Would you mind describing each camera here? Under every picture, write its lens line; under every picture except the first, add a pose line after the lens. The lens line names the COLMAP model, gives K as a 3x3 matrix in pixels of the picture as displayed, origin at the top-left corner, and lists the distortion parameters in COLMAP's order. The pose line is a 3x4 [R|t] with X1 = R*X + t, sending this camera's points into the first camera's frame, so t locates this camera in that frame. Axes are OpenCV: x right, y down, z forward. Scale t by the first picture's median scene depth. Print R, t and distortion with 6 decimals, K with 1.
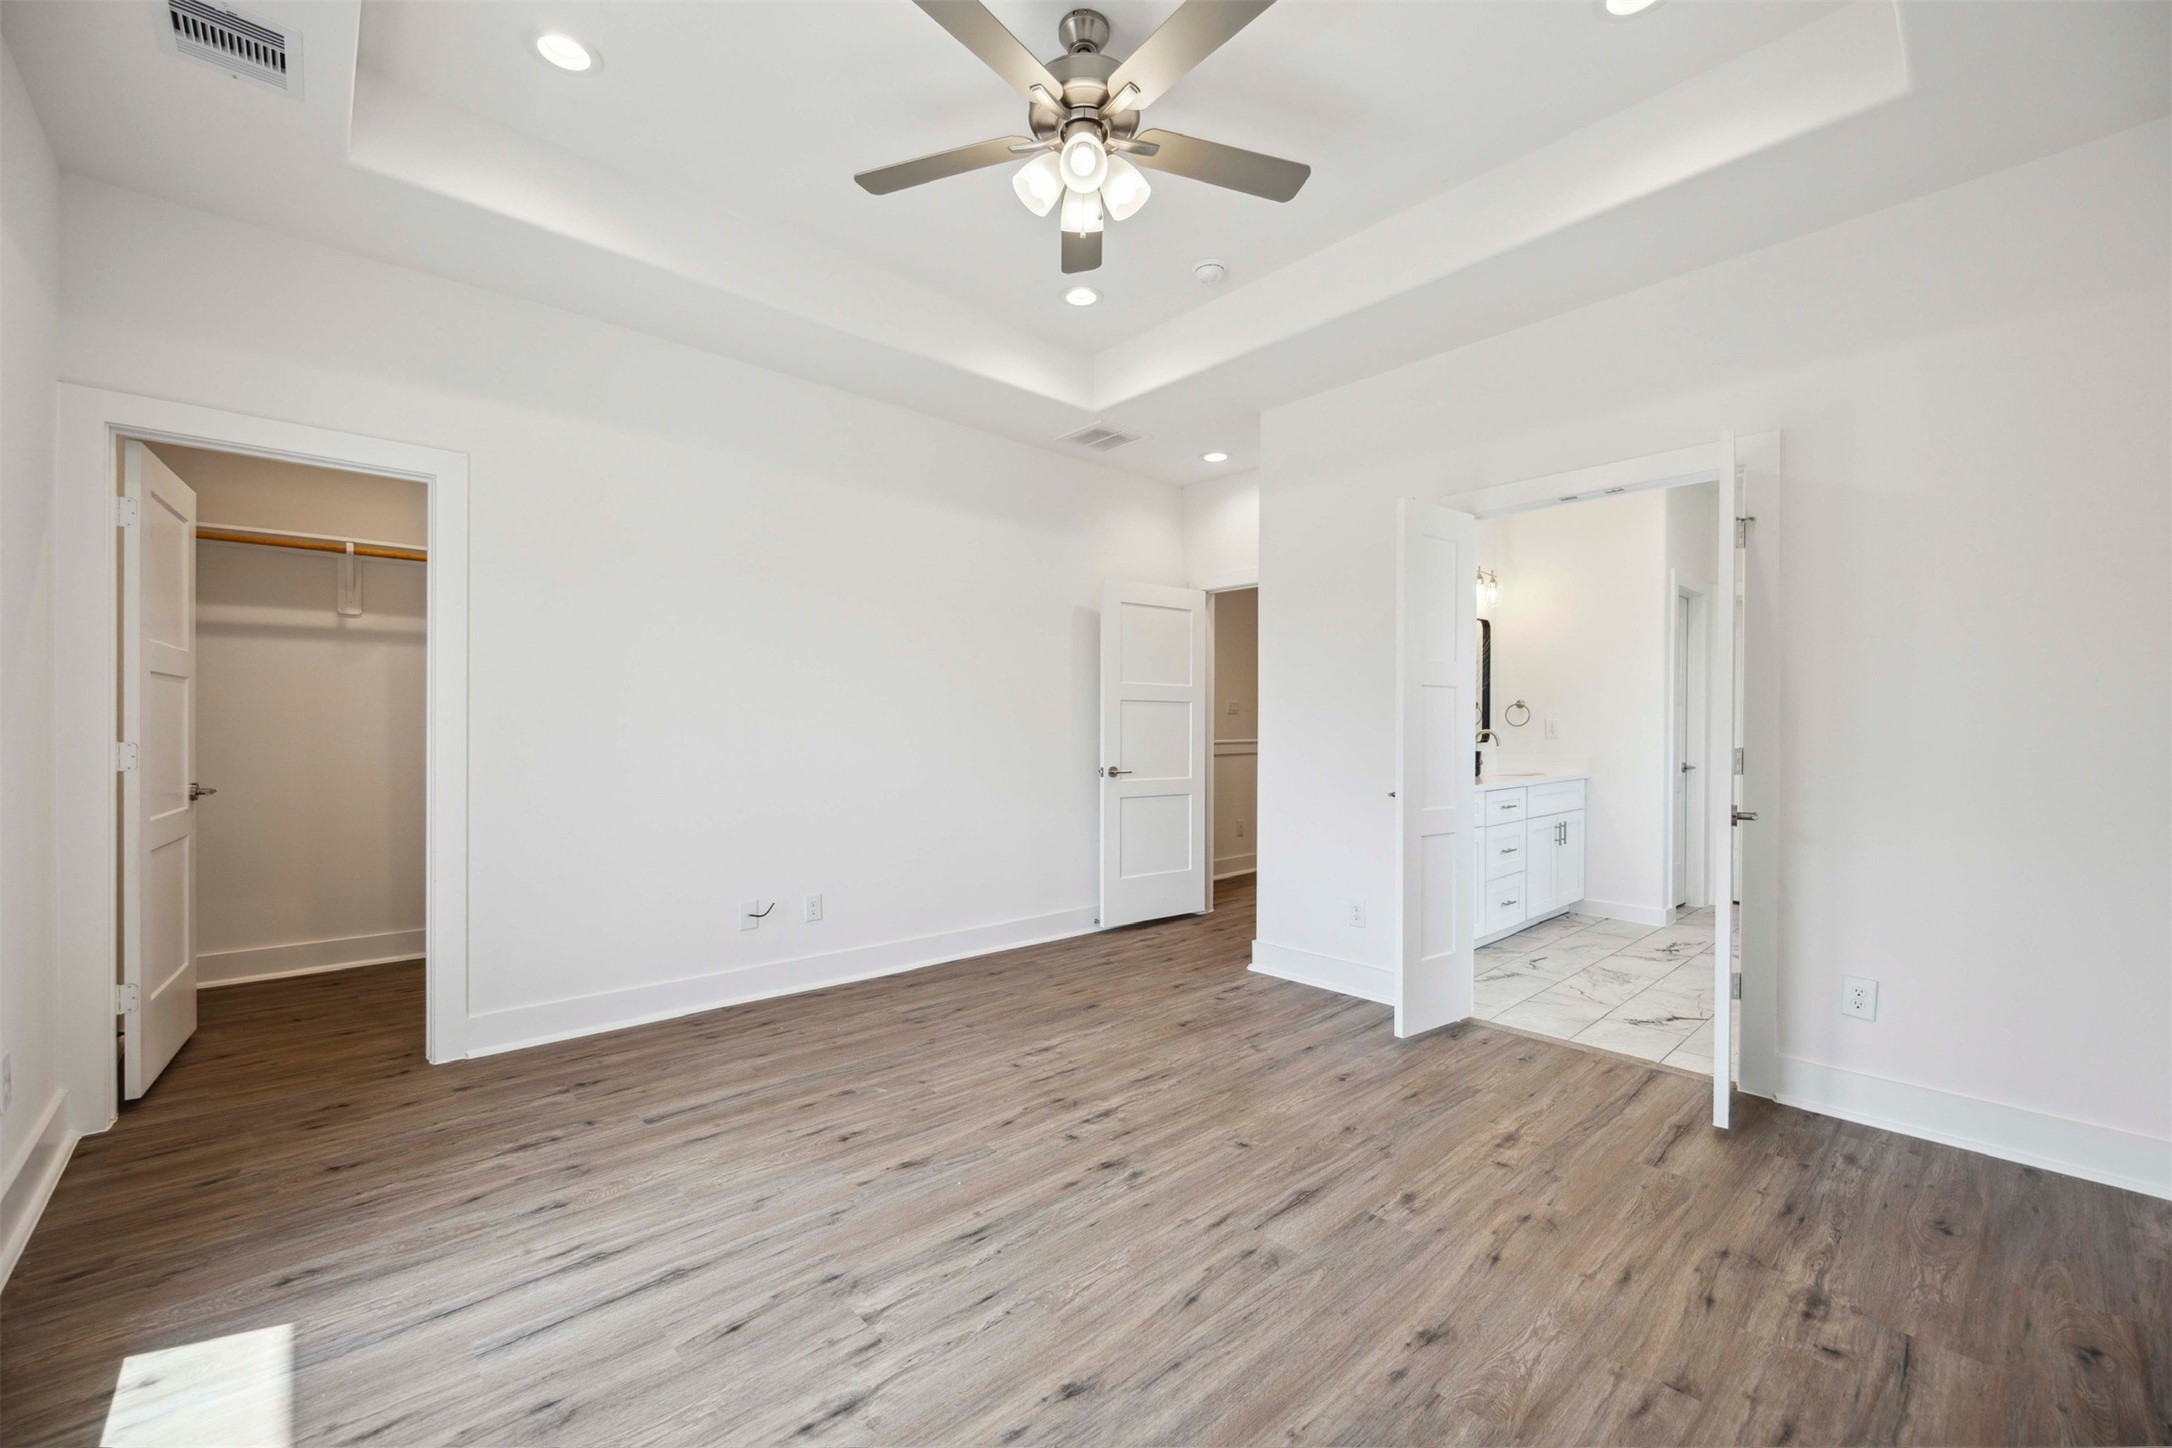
lens RADIAL K [[886.3, 0, 1080.2], [0, 886.3, 731.3], [0, 0, 1]] dist [-0.002244, -0.000245]
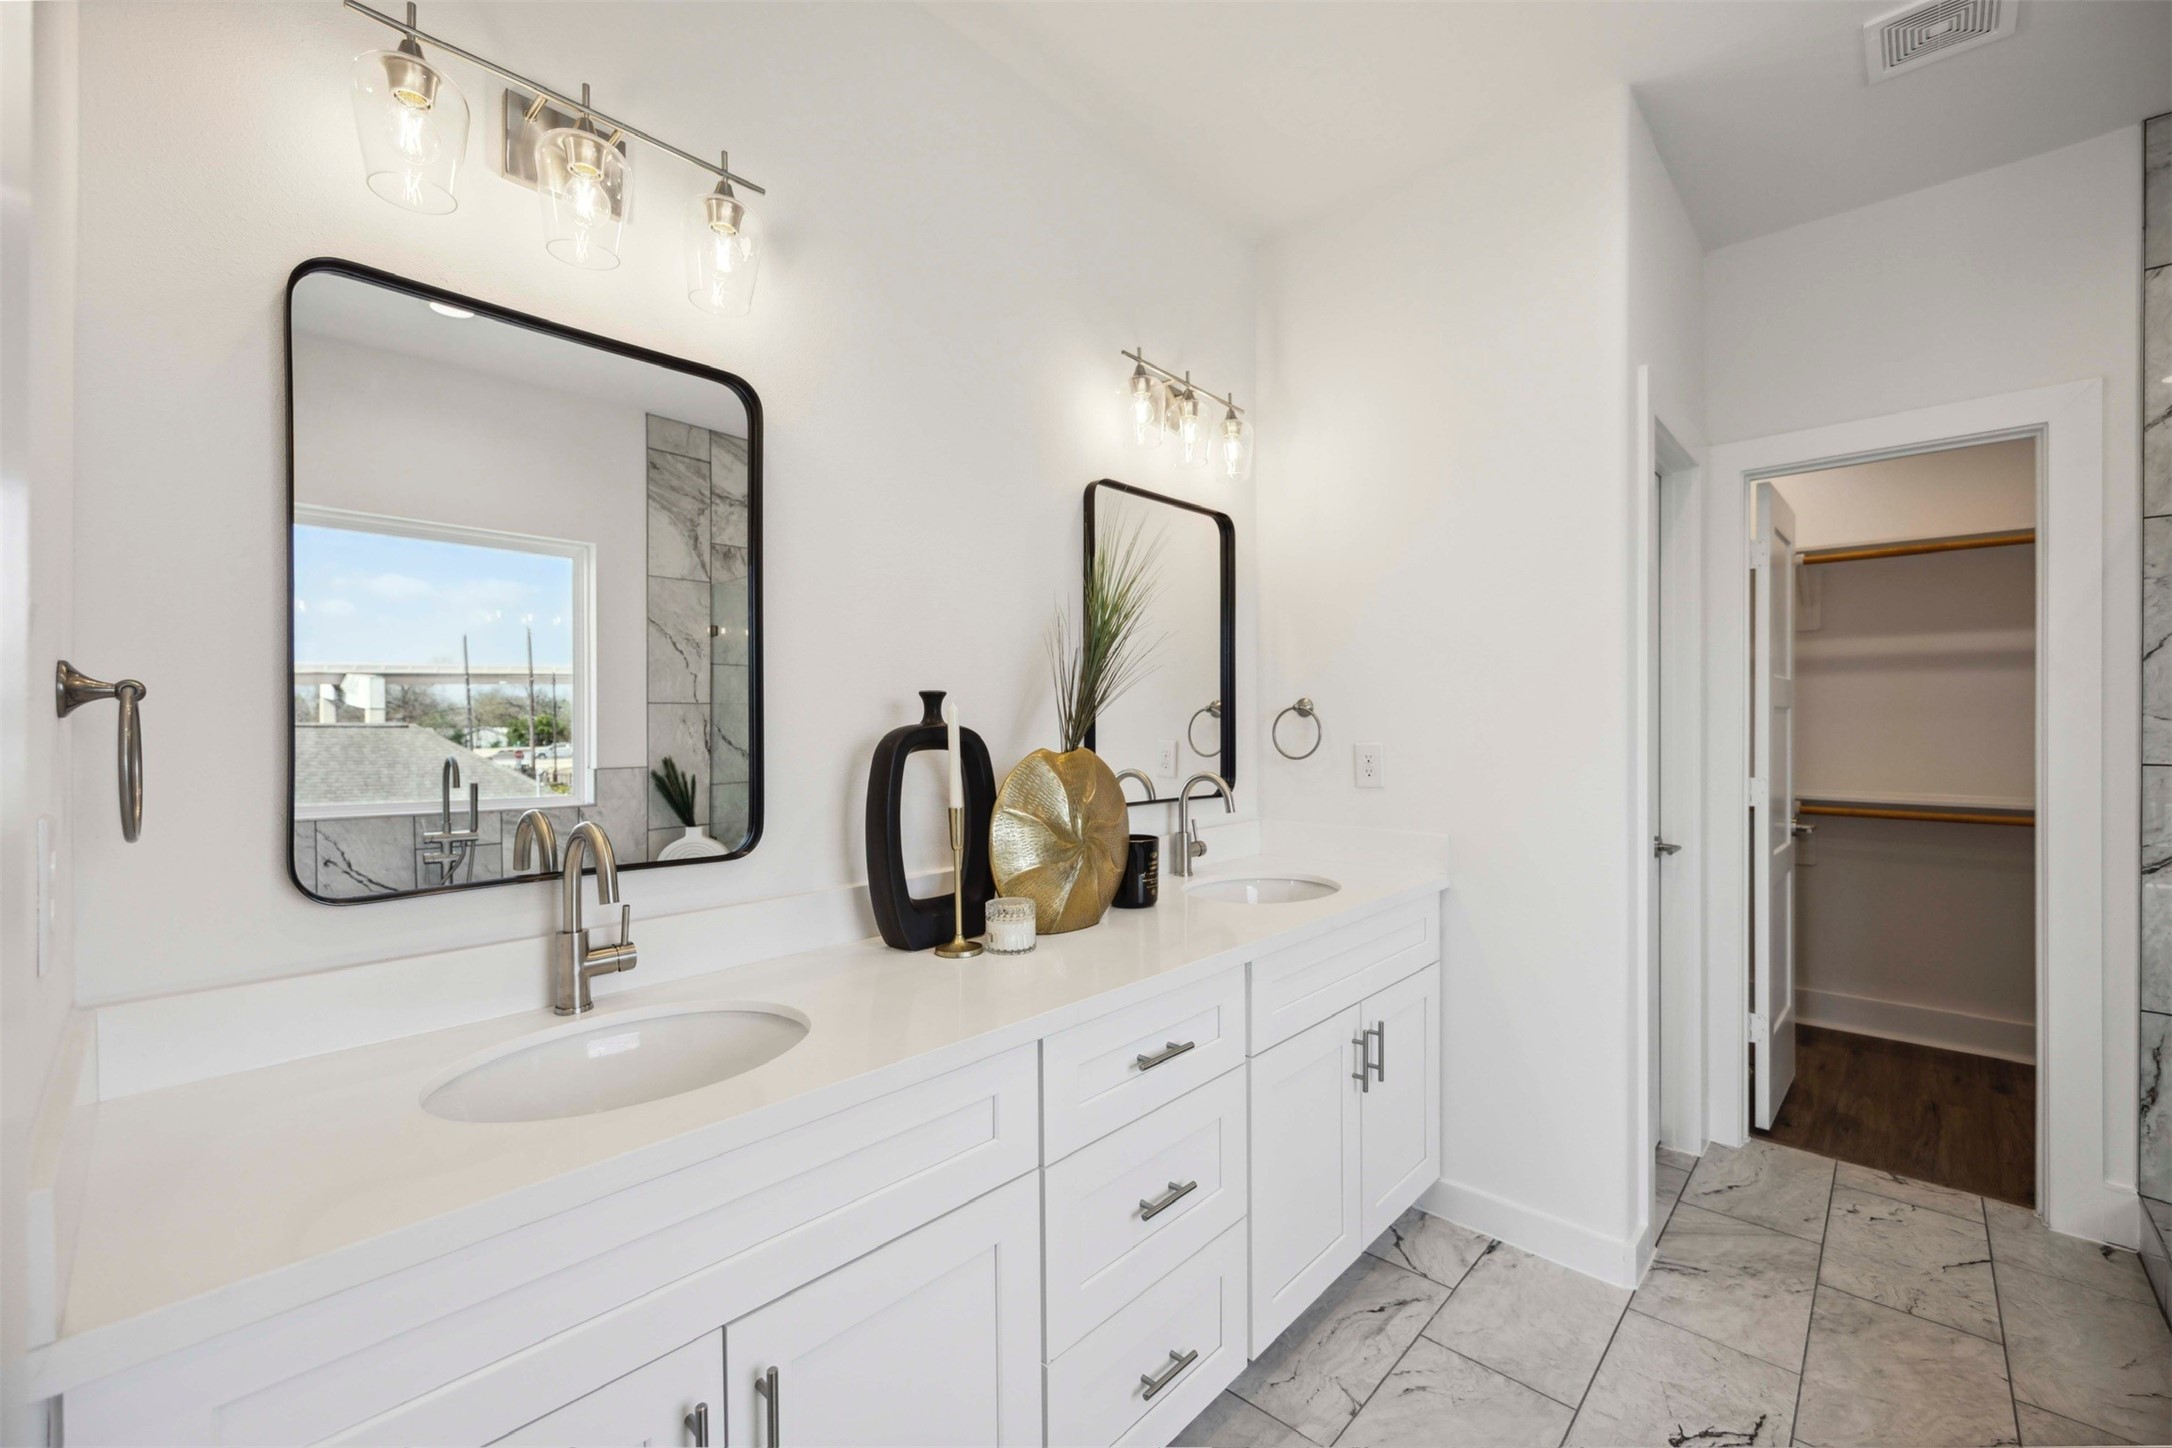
lens RADIAL K [[886.3, 0, 1090.7], [0, 886.3, 721.0], [0, 0, 1]] dist [-0.002244, -0.000245]
pose [[0.996443, -0.003529, 0.084200, 0.353865], [0.004253, 0.999955, -0.008426, -0.020540], [-0.084167, 0.008755, 0.996413, 0.570314]]
